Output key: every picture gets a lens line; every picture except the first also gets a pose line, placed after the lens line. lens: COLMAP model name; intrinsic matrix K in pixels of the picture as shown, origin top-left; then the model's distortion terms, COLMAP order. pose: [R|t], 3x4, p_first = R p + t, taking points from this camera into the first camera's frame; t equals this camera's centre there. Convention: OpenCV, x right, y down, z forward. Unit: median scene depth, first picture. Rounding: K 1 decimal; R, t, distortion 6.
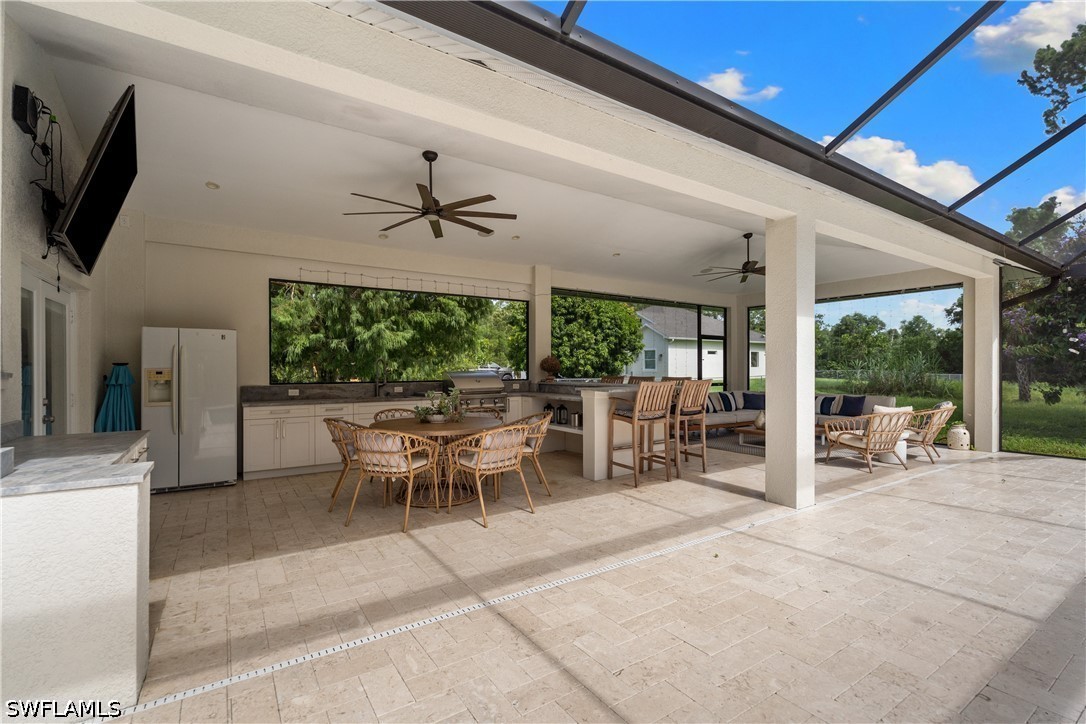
lens RADIAL K [[486.0, 0, 536.8], [0, 486.0, 368.0], [0, 0, 1]] dist [0.000917, -0.000475]
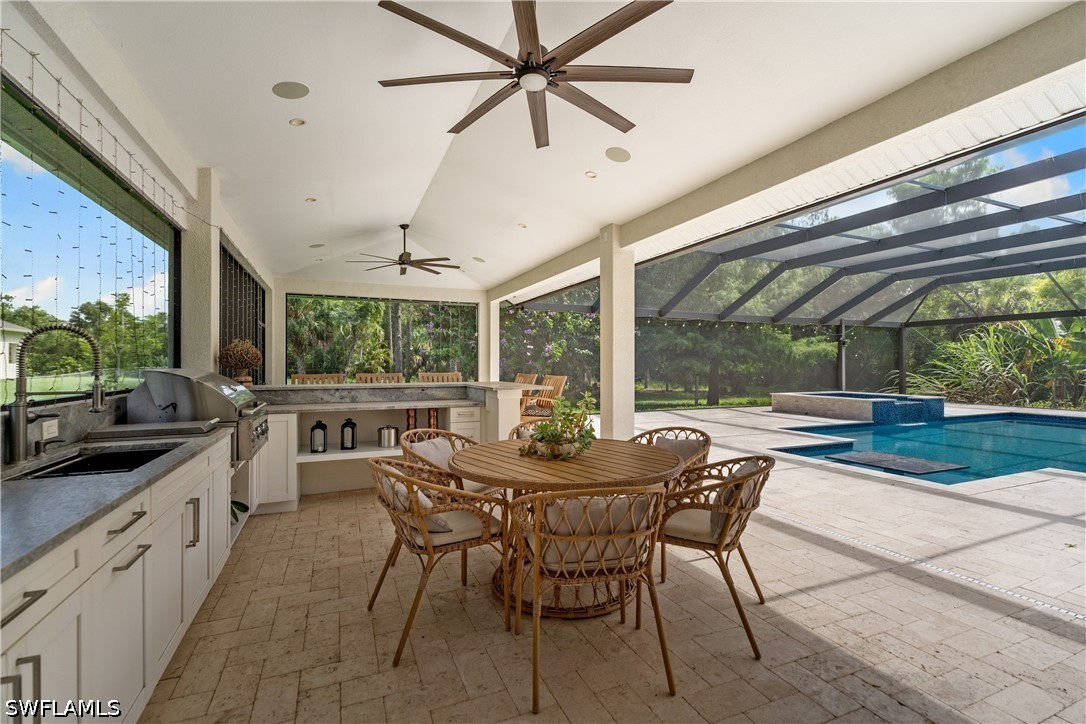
lens RADIAL K [[486.0, 0, 538.1], [0, 486.0, 365.3], [0, 0, 1]] dist [0.000917, -0.000475]
pose [[0.174370, -0.005331, 0.984666, -1.271573], [0.004486, 0.999979, 0.004620, 0.002571], [-0.984670, 0.003611, 0.174391, 1.525852]]
